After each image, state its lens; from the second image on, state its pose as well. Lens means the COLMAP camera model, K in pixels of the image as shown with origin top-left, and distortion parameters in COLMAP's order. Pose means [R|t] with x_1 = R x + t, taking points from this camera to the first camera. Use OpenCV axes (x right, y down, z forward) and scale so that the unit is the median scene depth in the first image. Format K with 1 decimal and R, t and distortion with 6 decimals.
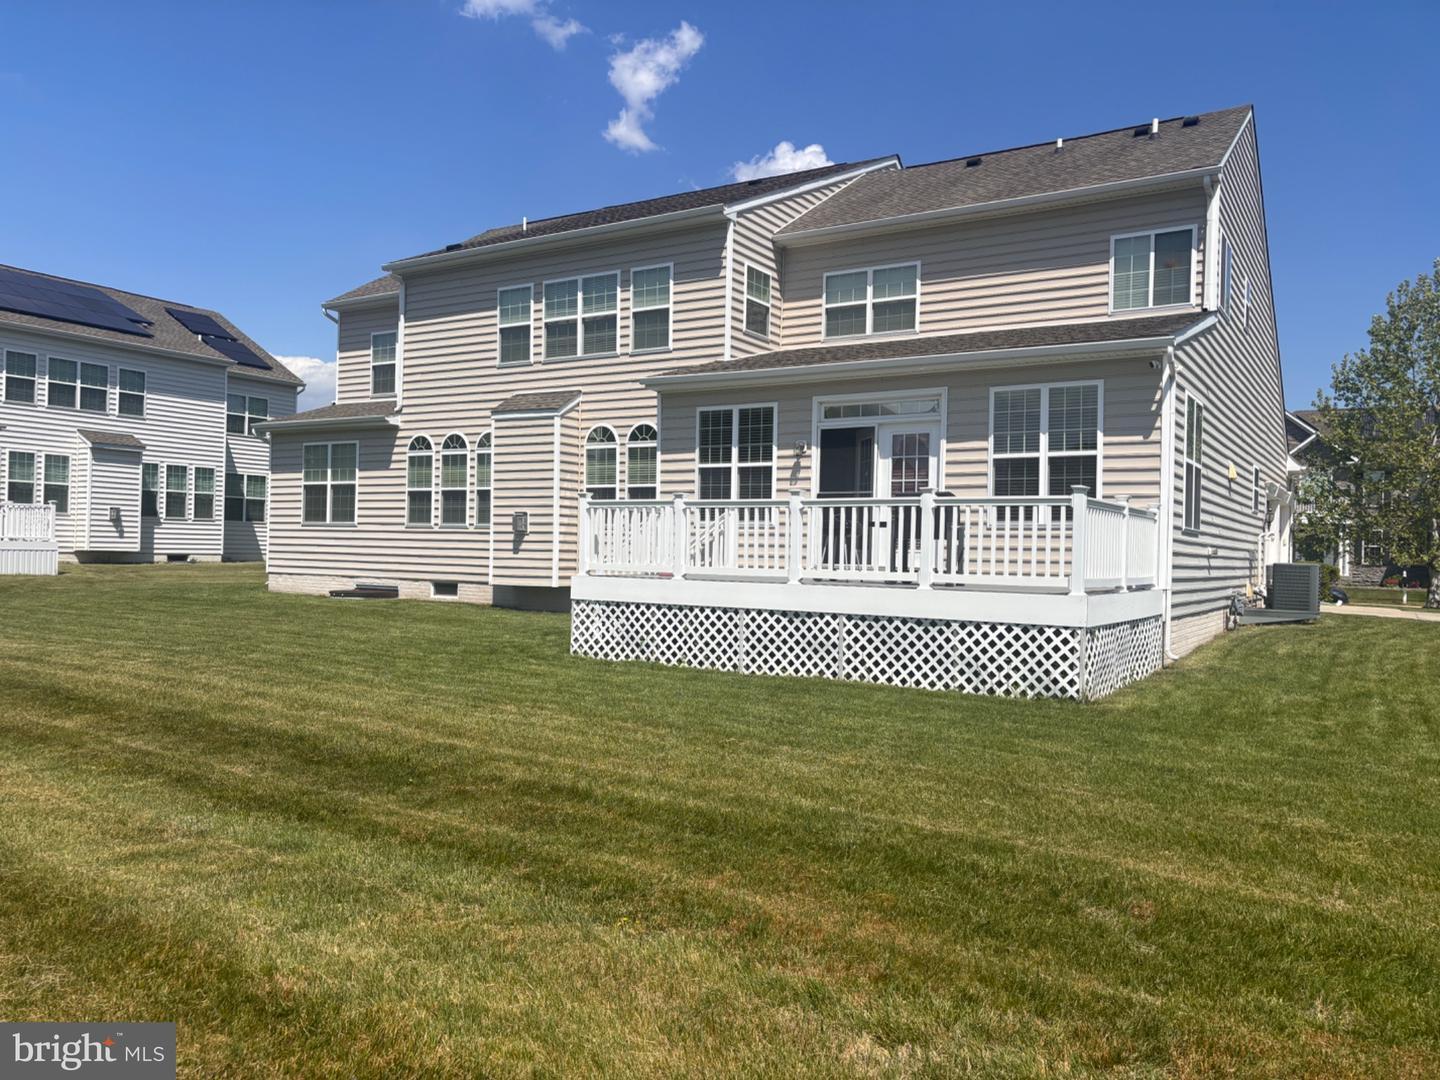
lens RADIAL K [[1095.2, 0, 711.8], [0, 1095.2, 545.0], [0, 0, 1]] dist [0.074118, -0.116922]
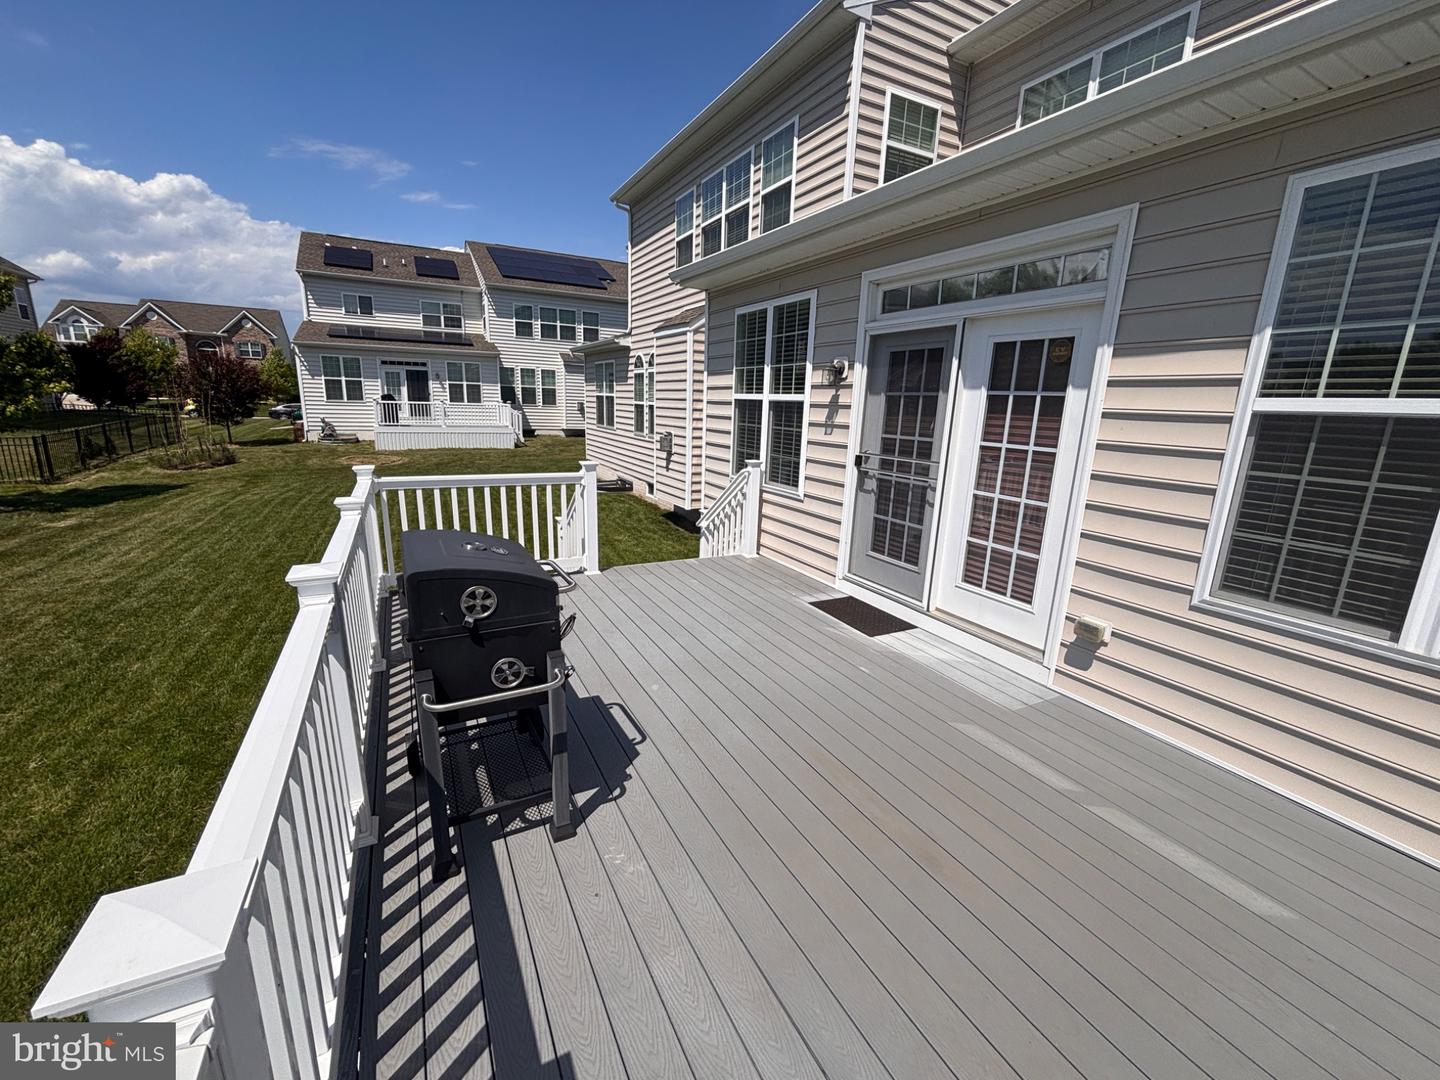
lens RADIAL K [[588.7, 0, 719.9], [0, 588.7, 537.4], [0, 0, 1]] dist [-0.001901, -0.000067]
pose [[0.863618, 0.121322, -0.489330, 0.173814], [-0.010814, 0.974847, 0.222614, -0.066197], [0.504030, -0.186962, 0.843207, 0.638203]]
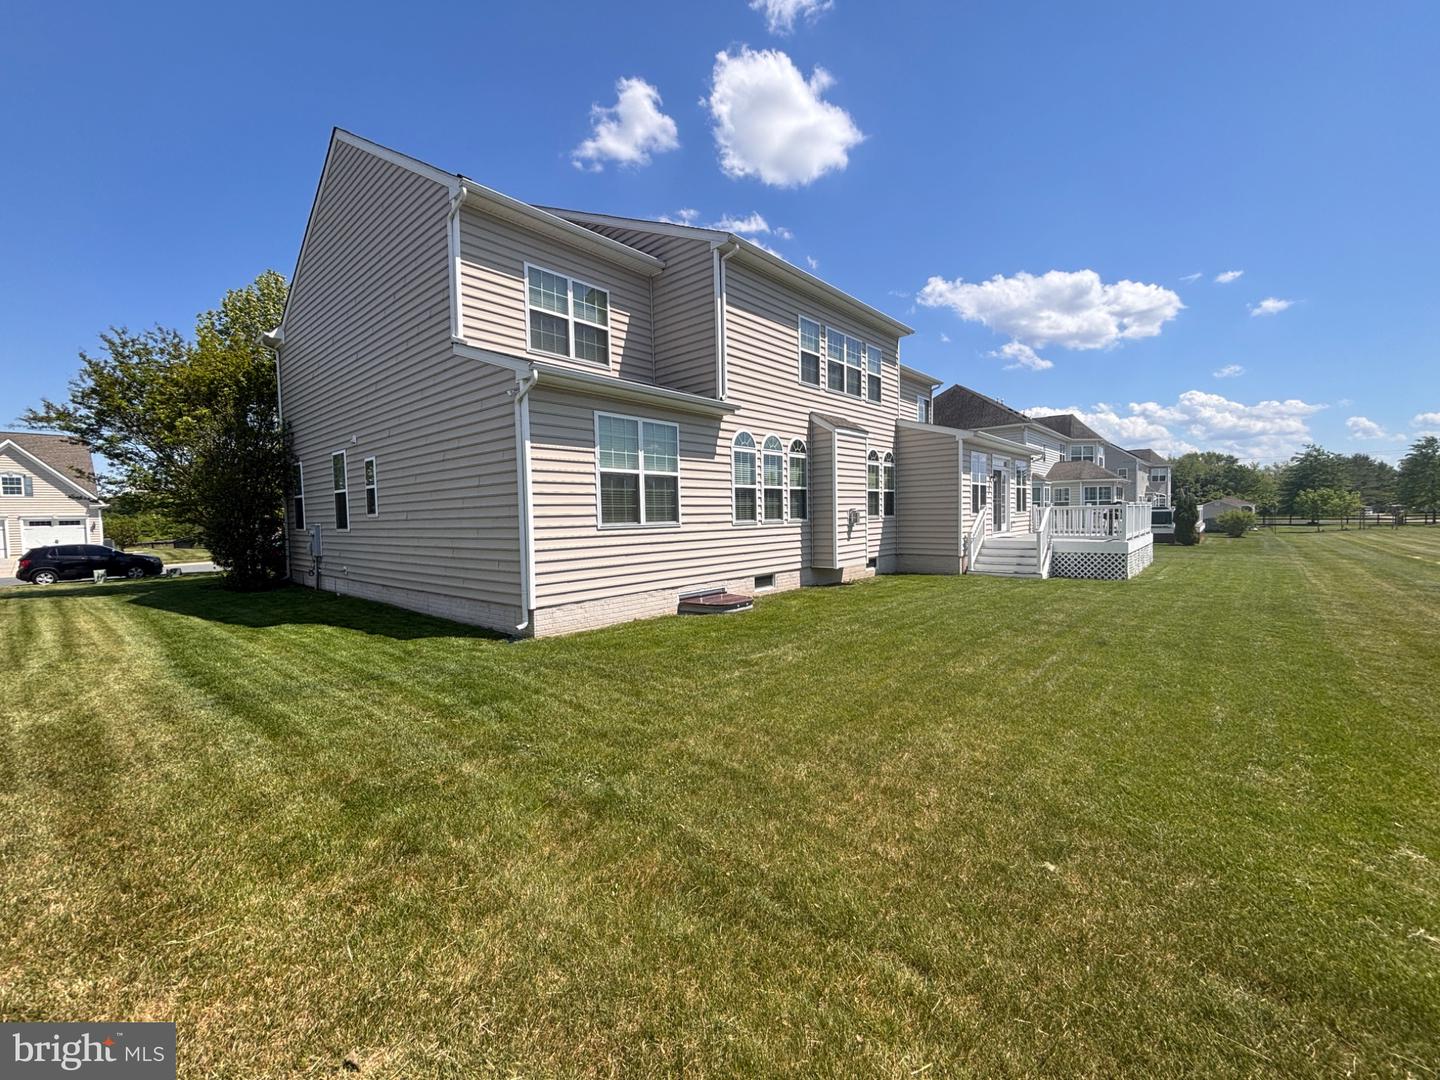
lens RADIAL K [[578.6, 0, 720.0], [0, 578.6, 540.0], [0, 0, 1]] dist [0.025872, 0.000032]
pose [[0.160655, -0.068634, 0.984621, -1.026853], [0.017447, 0.997621, 0.066693, -0.048990], [-0.986856, 0.006464, 0.161470, 1.228776]]
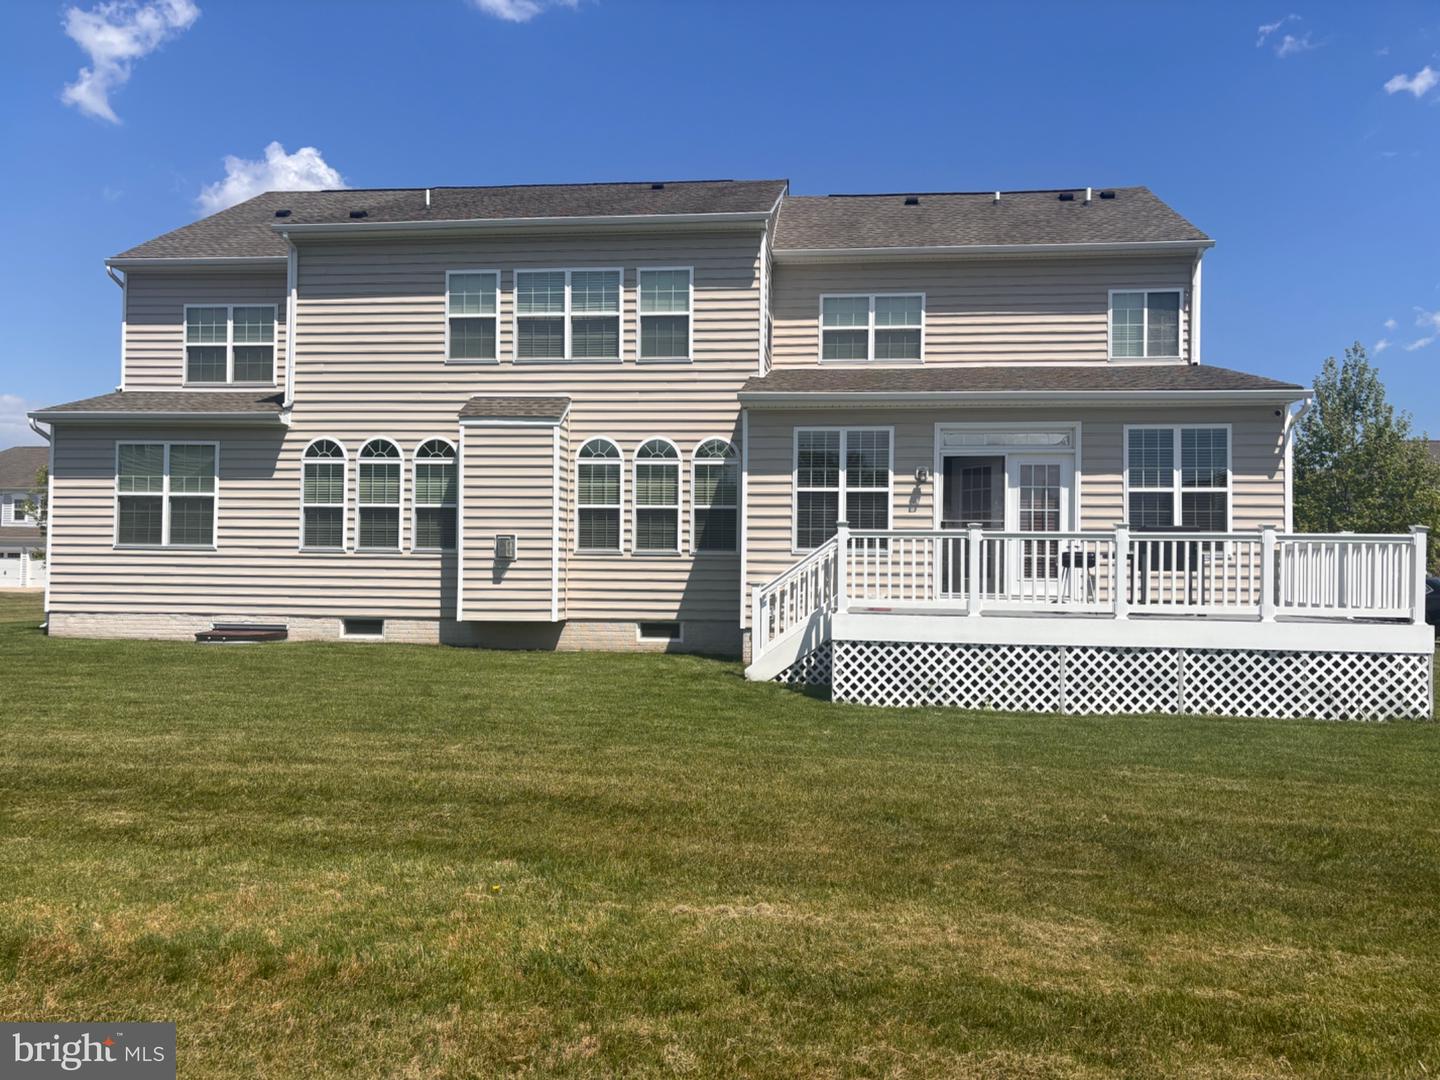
lens RADIAL K [[1087.8, 0, 720.0], [0, 1087.8, 540.0], [0, 0, 1]] dist [0.068110, -0.107588]
pose [[0.898756, 0.002937, 0.438440, -0.466786], [0.004025, 0.999880, -0.014949, -0.015083], [-0.438432, 0.015200, 0.898636, 0.189995]]
